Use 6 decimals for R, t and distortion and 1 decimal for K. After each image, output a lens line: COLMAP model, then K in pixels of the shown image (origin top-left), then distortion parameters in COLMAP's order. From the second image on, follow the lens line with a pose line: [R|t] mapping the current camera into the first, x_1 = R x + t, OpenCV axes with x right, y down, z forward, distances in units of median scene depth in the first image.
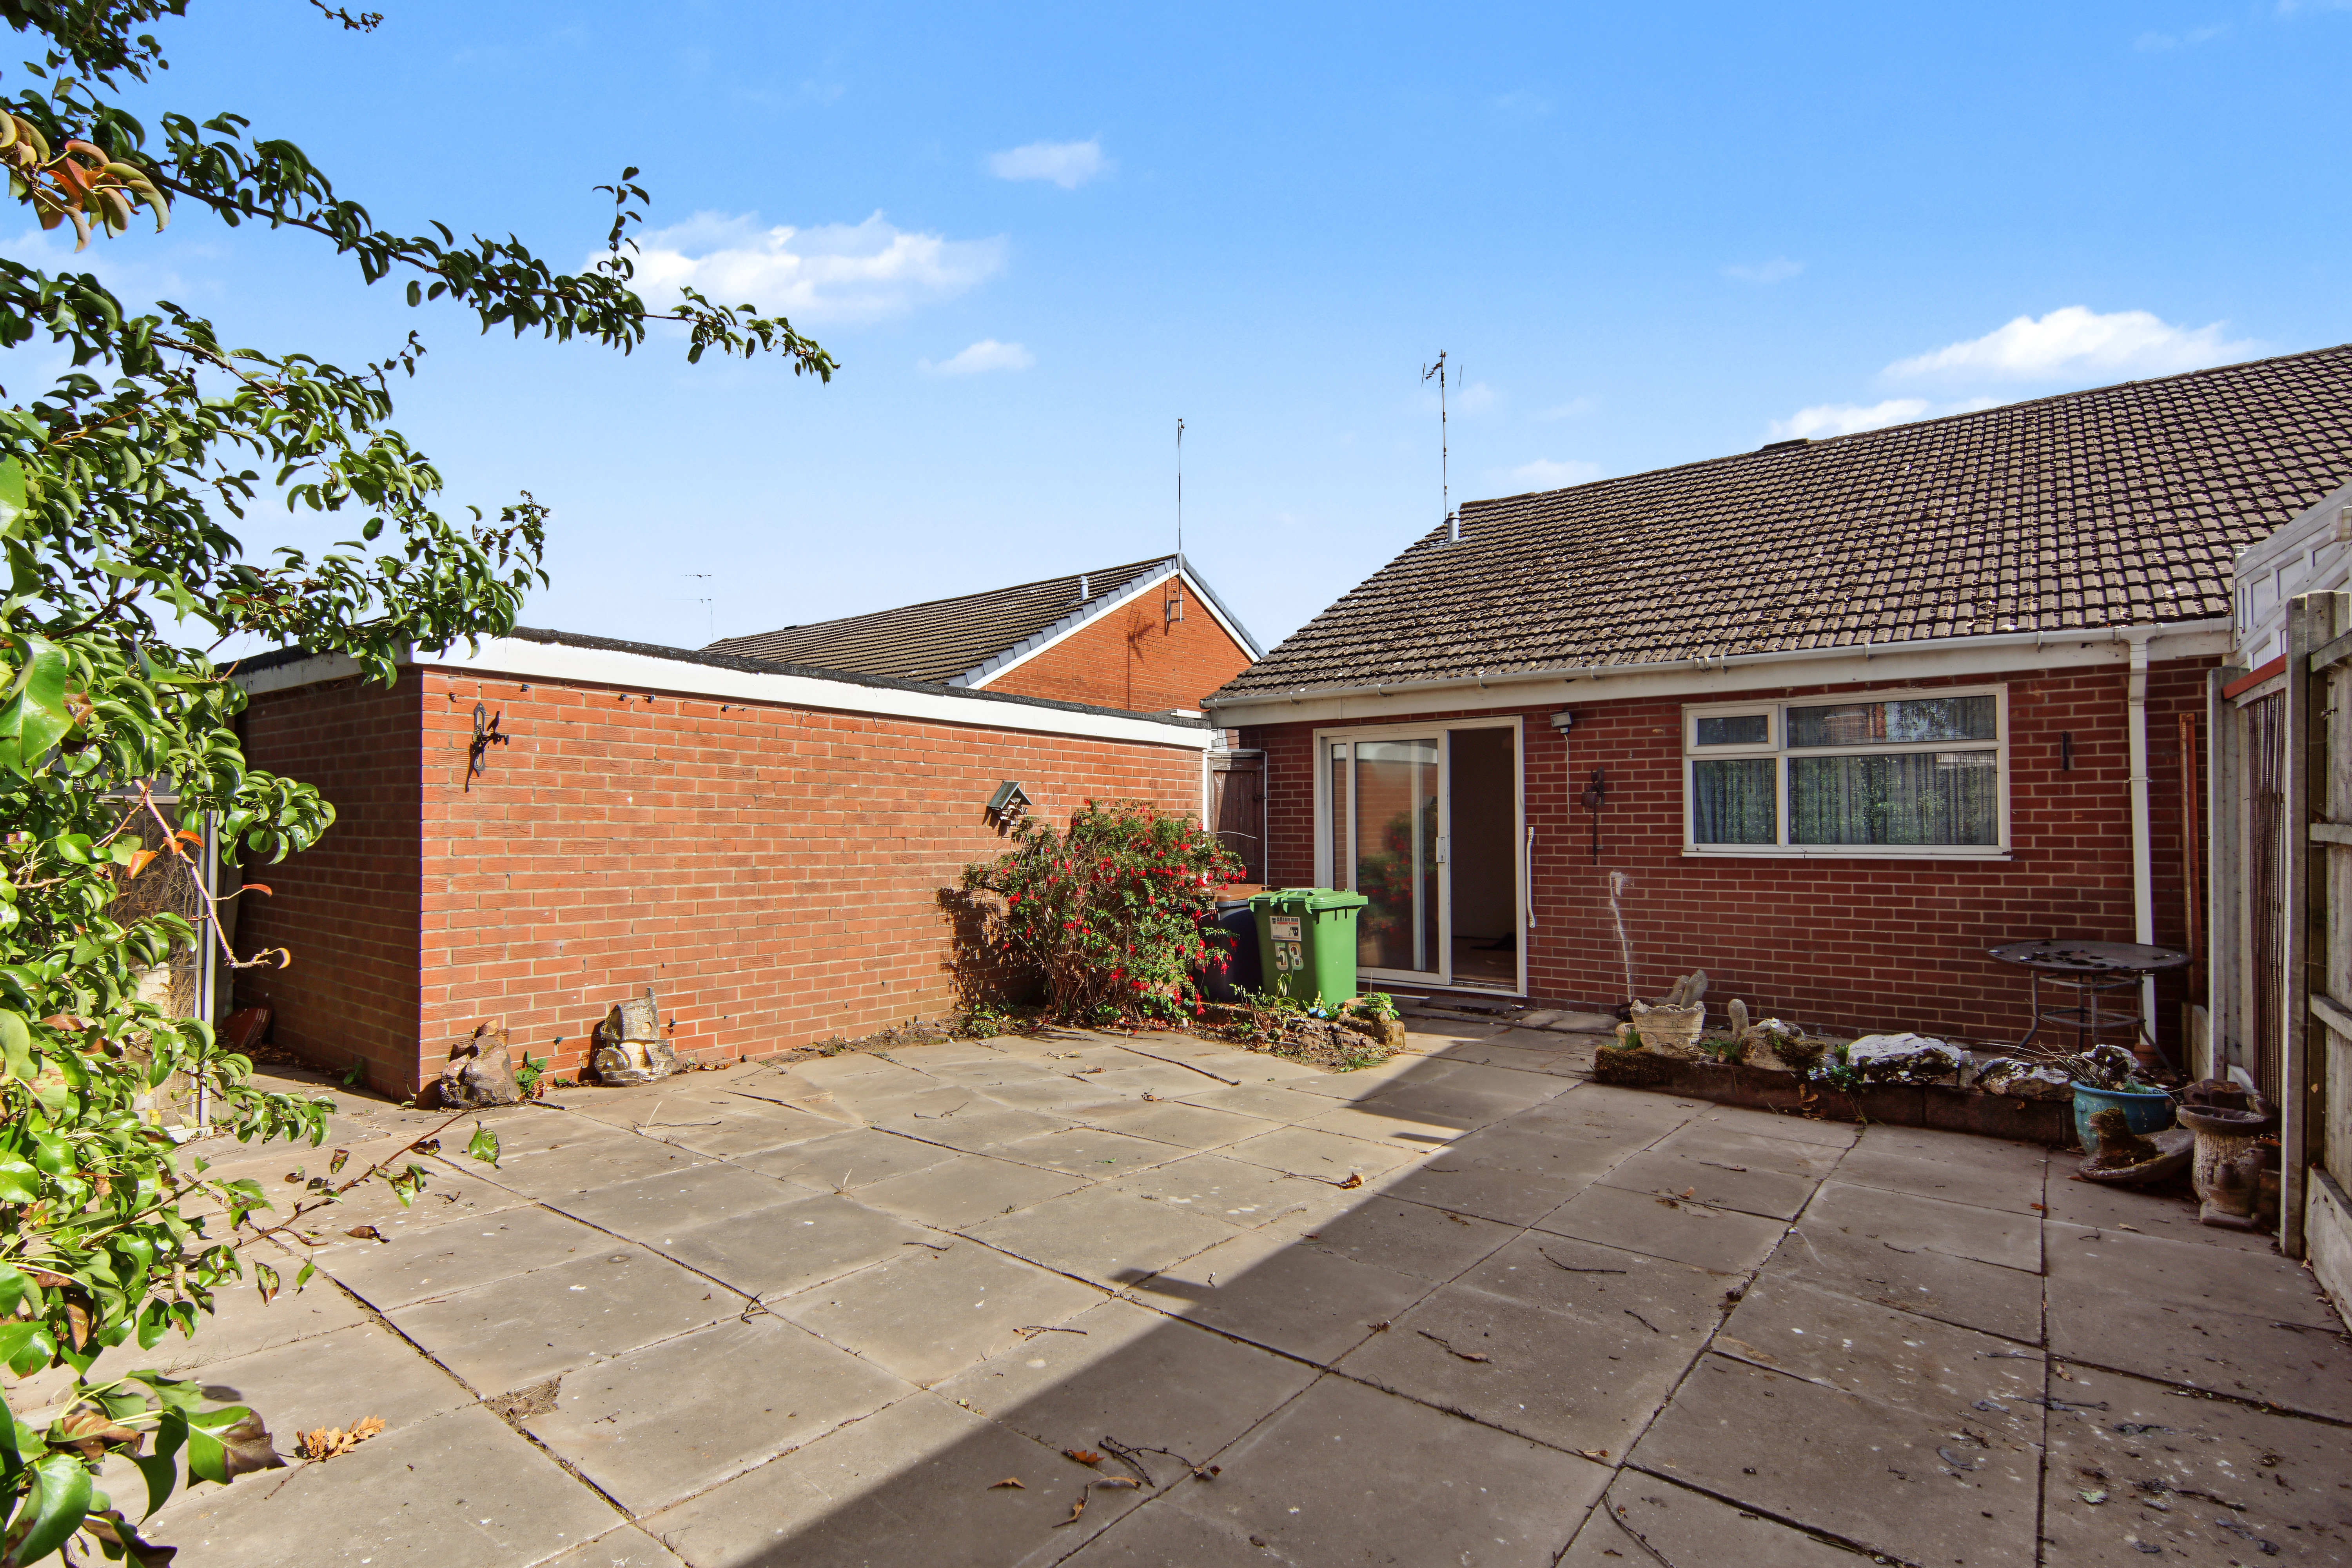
lens RADIAL K [[1123.5, 0, 1176.0], [0, 1123.5, 784.0], [0, 0, 1]] dist [0.012755, -0.000202]
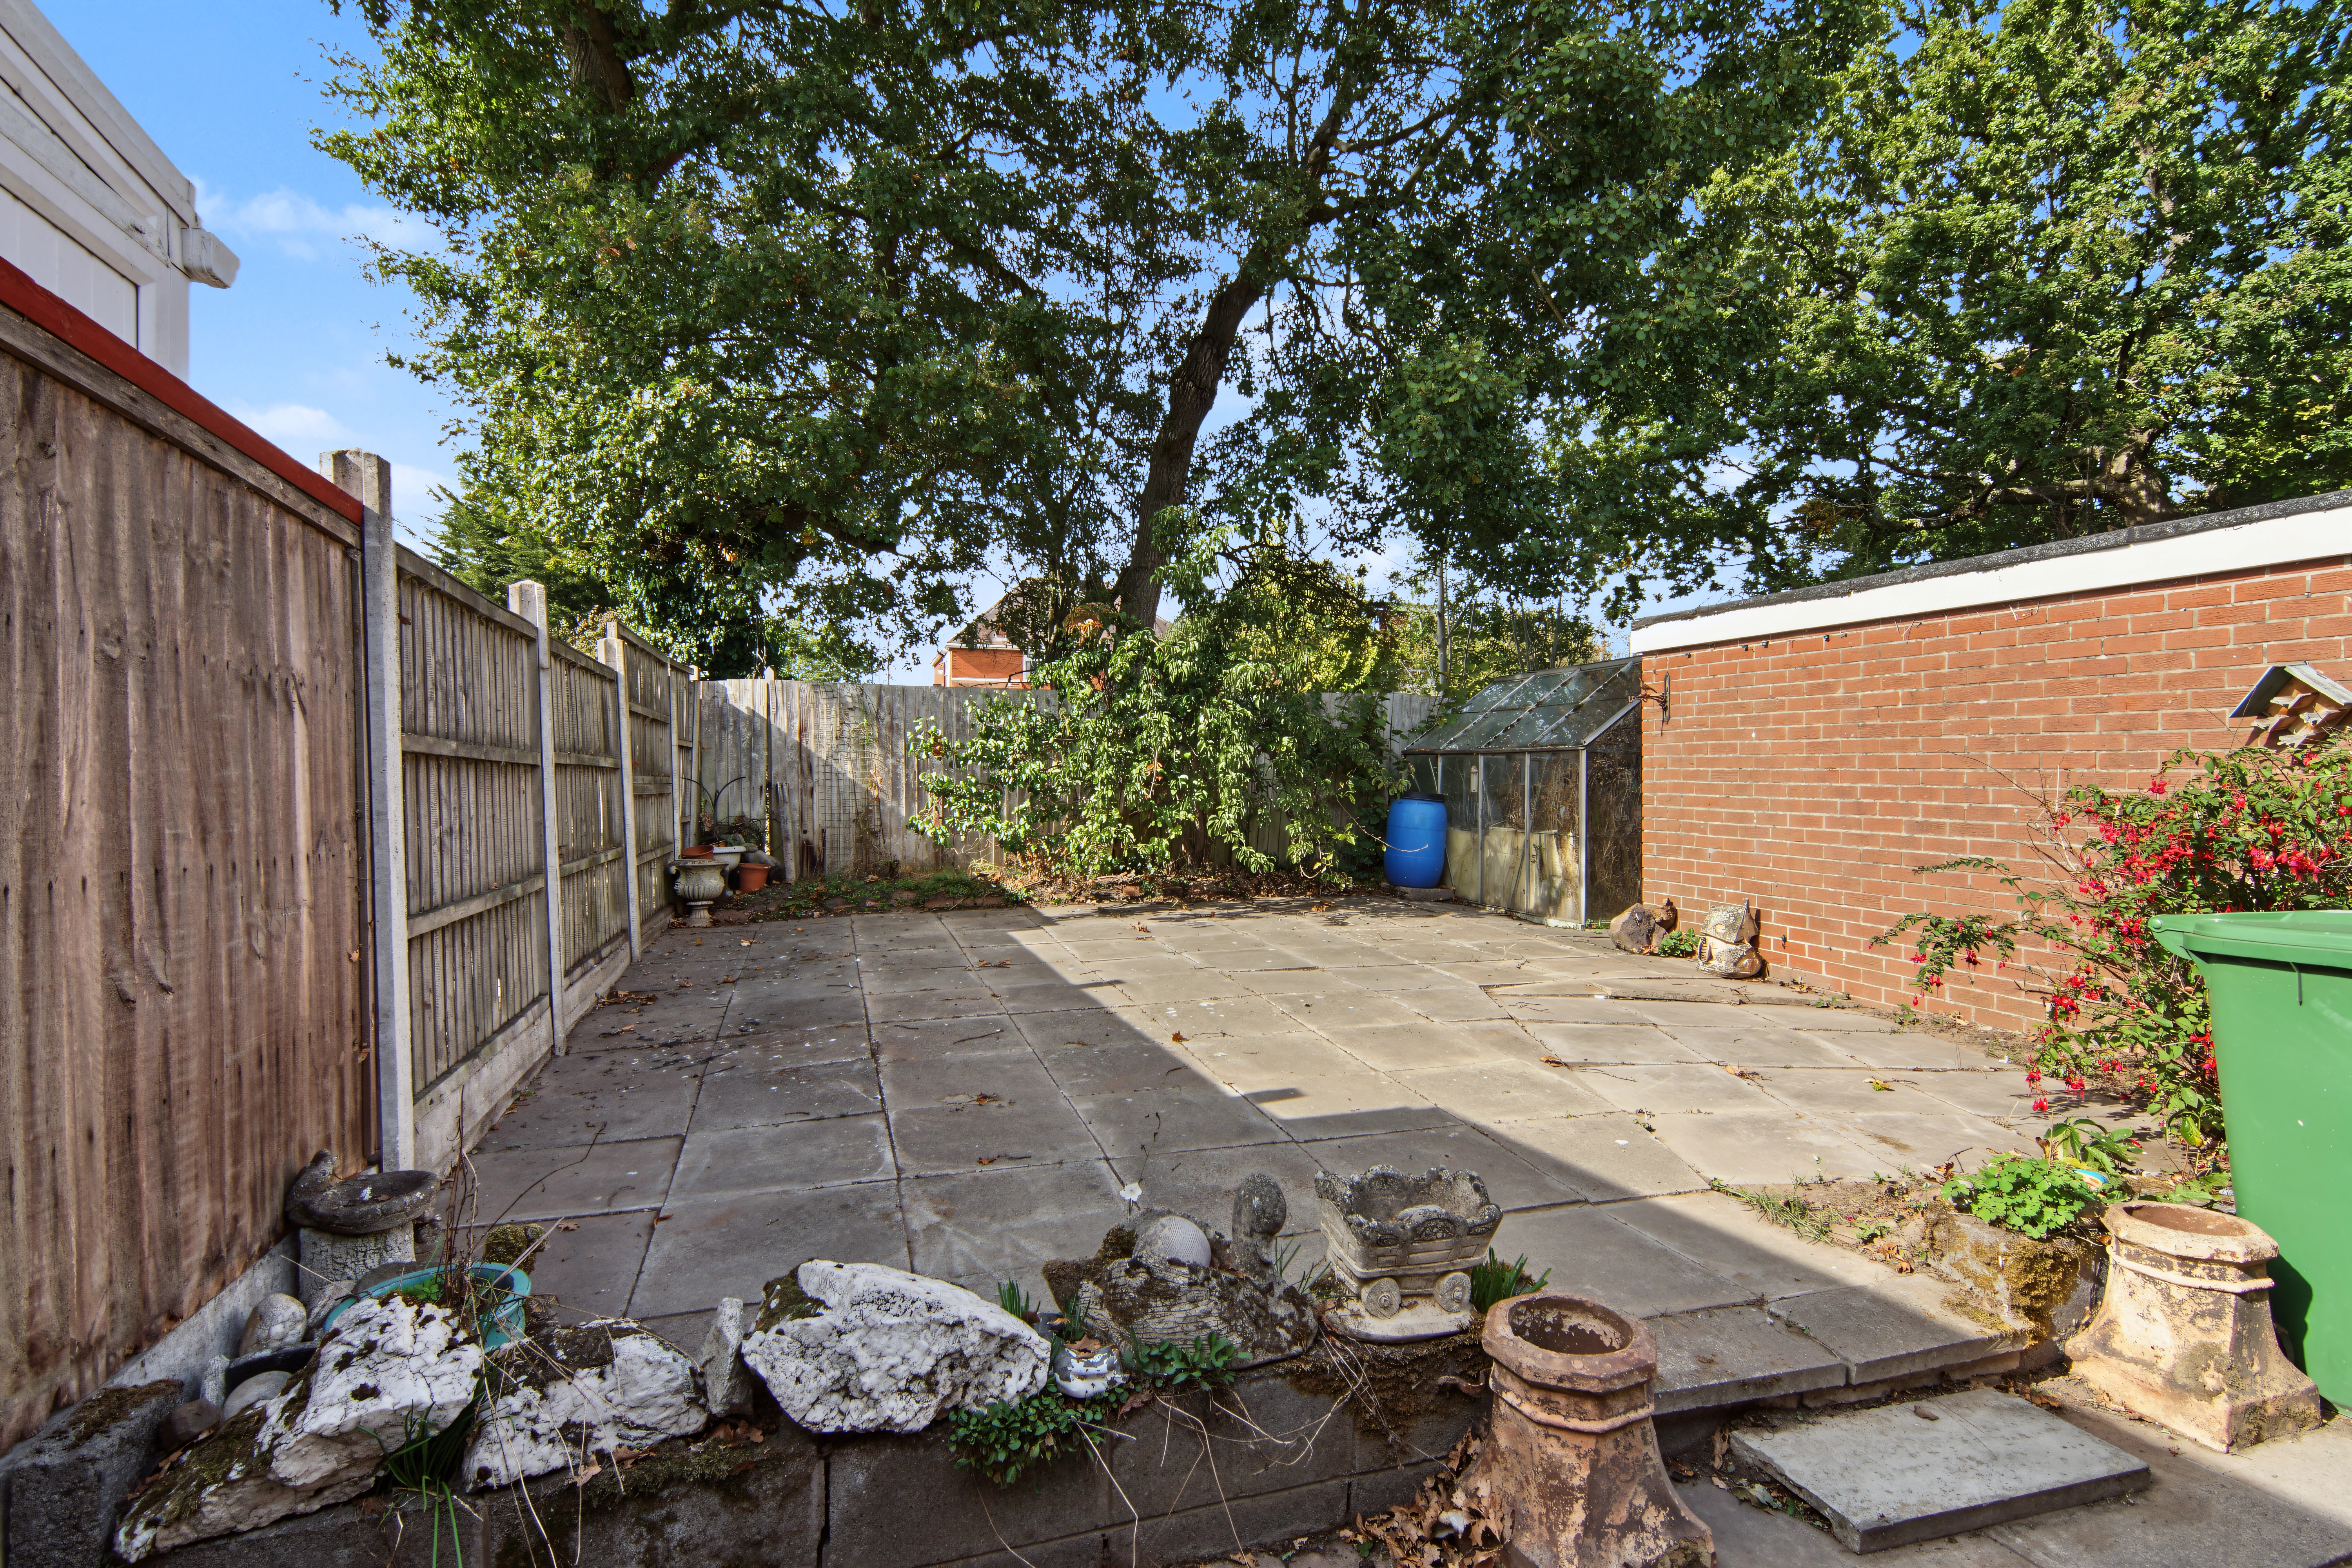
lens RADIAL K [[1139.4, 0, 1159.1], [0, 1139.4, 772.3], [0, 0, 1]] dist [0.001314, -0.000696]
pose [[-0.583384, -0.003469, -0.812189, 0.788868], [0.028735, 0.999277, -0.024908, 0.061610], [0.811688, -0.037869, -0.582862, 1.146706]]
